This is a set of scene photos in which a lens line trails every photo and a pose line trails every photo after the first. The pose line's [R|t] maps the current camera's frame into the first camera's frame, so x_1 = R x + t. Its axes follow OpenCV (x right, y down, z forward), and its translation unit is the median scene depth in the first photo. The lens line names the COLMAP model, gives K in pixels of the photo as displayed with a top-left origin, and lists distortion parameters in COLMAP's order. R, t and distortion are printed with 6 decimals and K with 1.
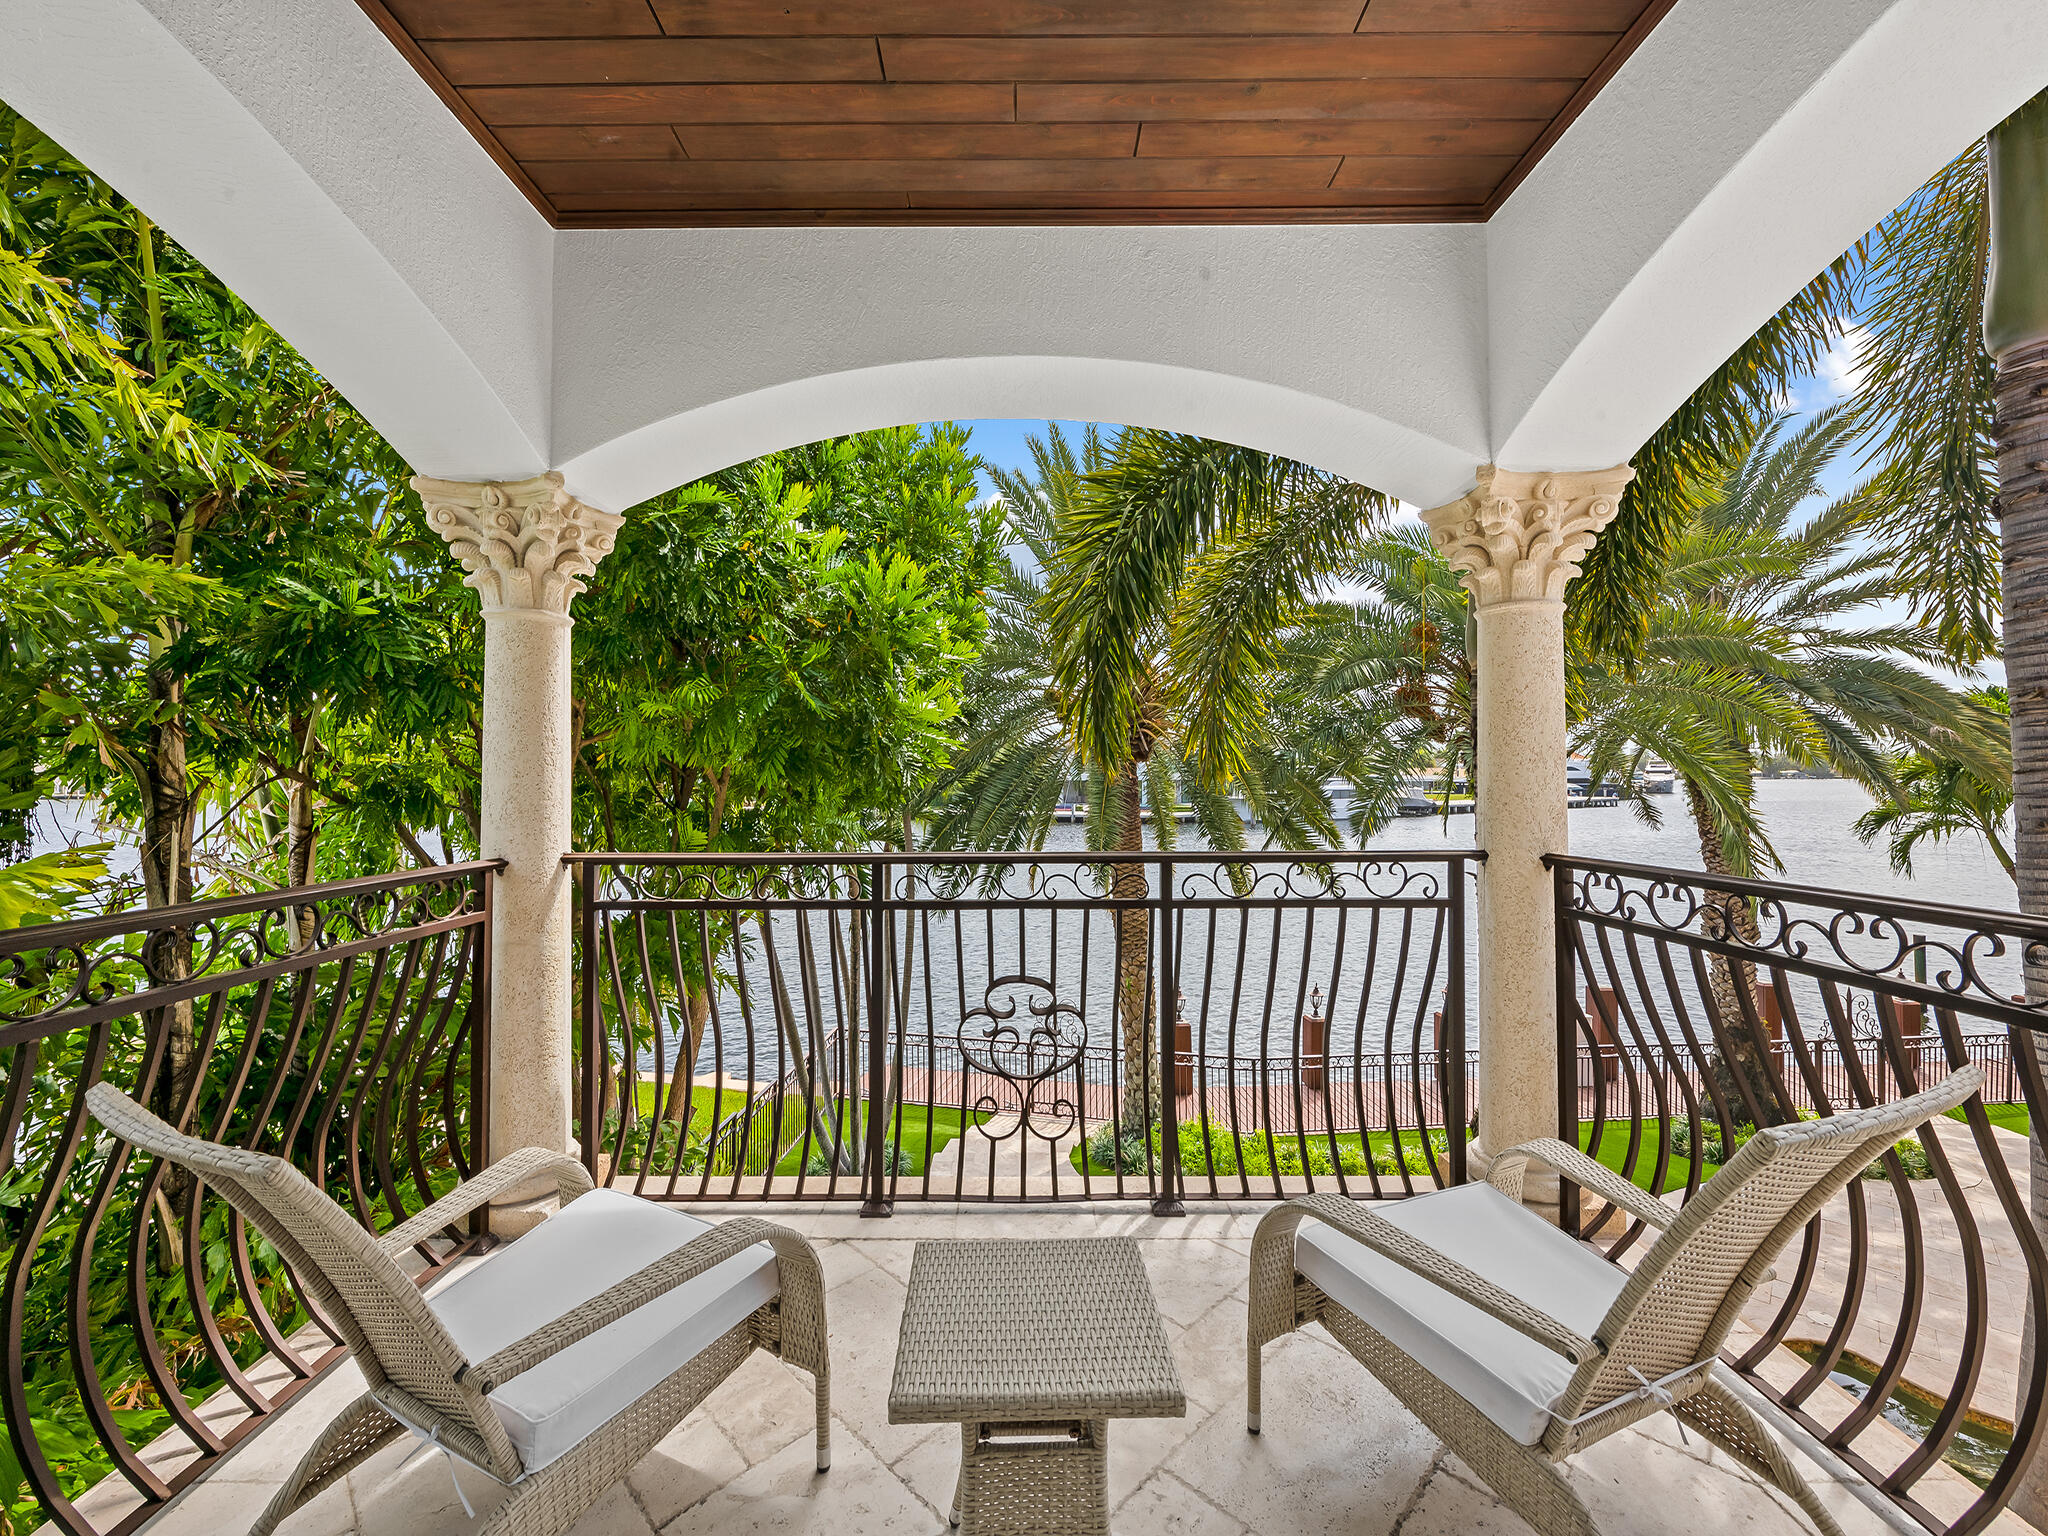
lens RADIAL K [[812.4, 0, 1022.3], [0, 812.4, 762.9], [0, 0, 1]] dist [0.002263, 0.000102]
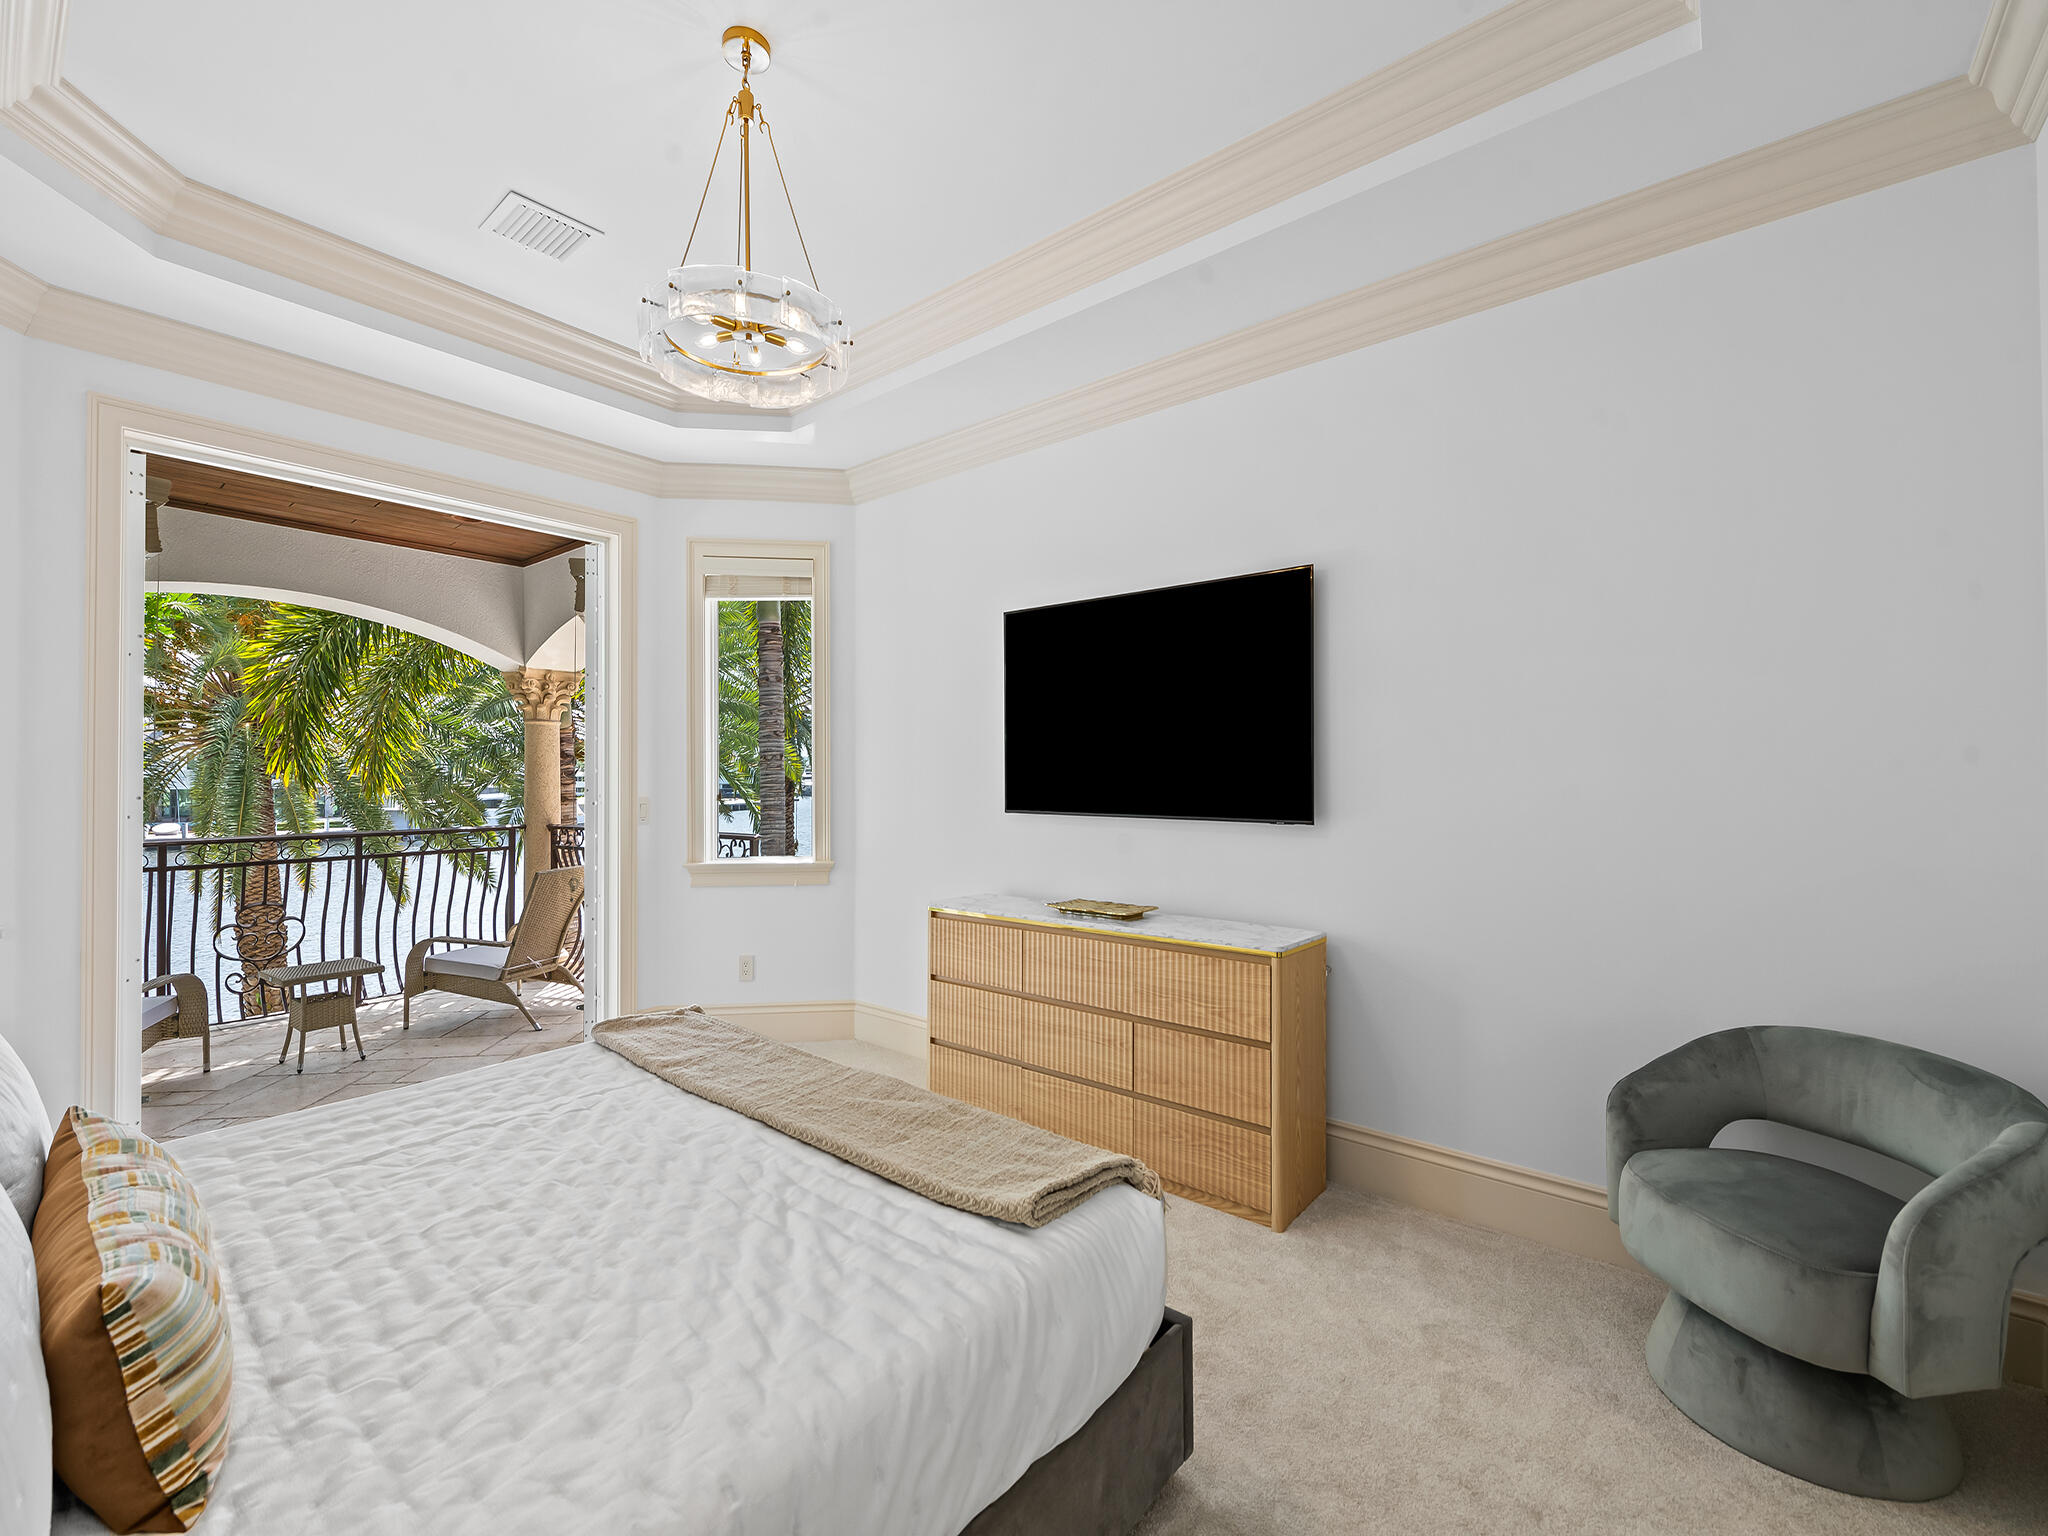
lens RADIAL K [[857.2, 0, 1019.5], [0, 857.2, 766.9], [0, 0, 1]] dist [0.001983, -0.000131]
pose [[0.626910, 0.006597, 0.779064, -0.230902], [-0.006508, 0.999974, -0.003230, -0.030015], [-0.779064, -0.003045, 0.626937, -0.822090]]
